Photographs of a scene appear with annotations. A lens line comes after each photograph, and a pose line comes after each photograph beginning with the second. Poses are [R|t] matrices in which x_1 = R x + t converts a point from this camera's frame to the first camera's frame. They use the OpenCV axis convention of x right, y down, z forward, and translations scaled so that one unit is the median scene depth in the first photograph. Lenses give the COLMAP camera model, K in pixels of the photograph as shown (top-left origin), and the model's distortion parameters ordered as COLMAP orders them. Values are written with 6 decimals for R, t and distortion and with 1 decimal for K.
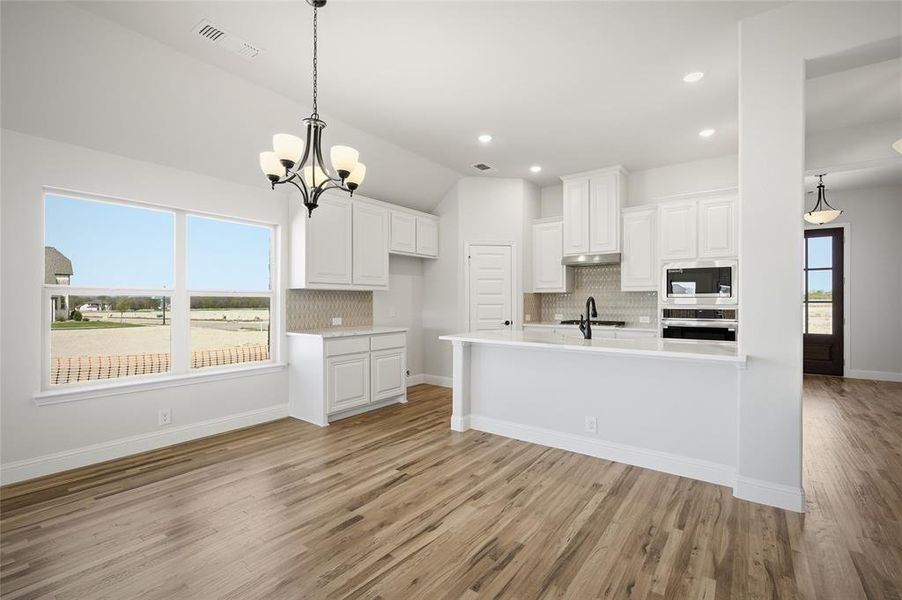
lens RADIAL K [[407.3, 0, 454.9], [0, 407.3, 297.8], [0, 0, 1]] dist [-0.002693, -0.000342]
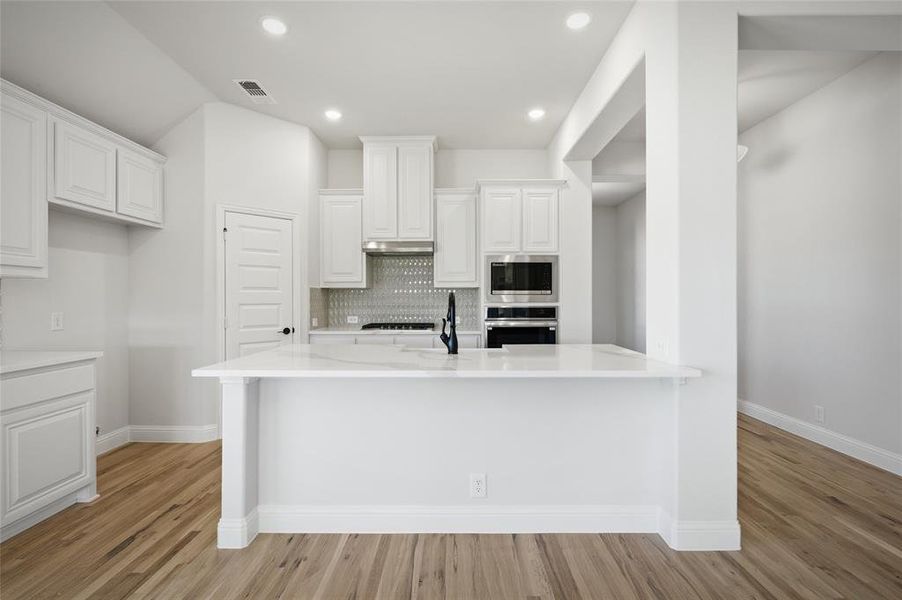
lens RADIAL K [[407.3, 0, 454.9], [0, 407.3, 297.8], [0, 0, 1]] dist [-0.002693, -0.000342]
pose [[0.806858, 0.000087, 0.590745, -0.053840], [-0.002218, 0.999993, 0.002882, 0.003216], [-0.590741, -0.003635, 0.806853, 0.304288]]
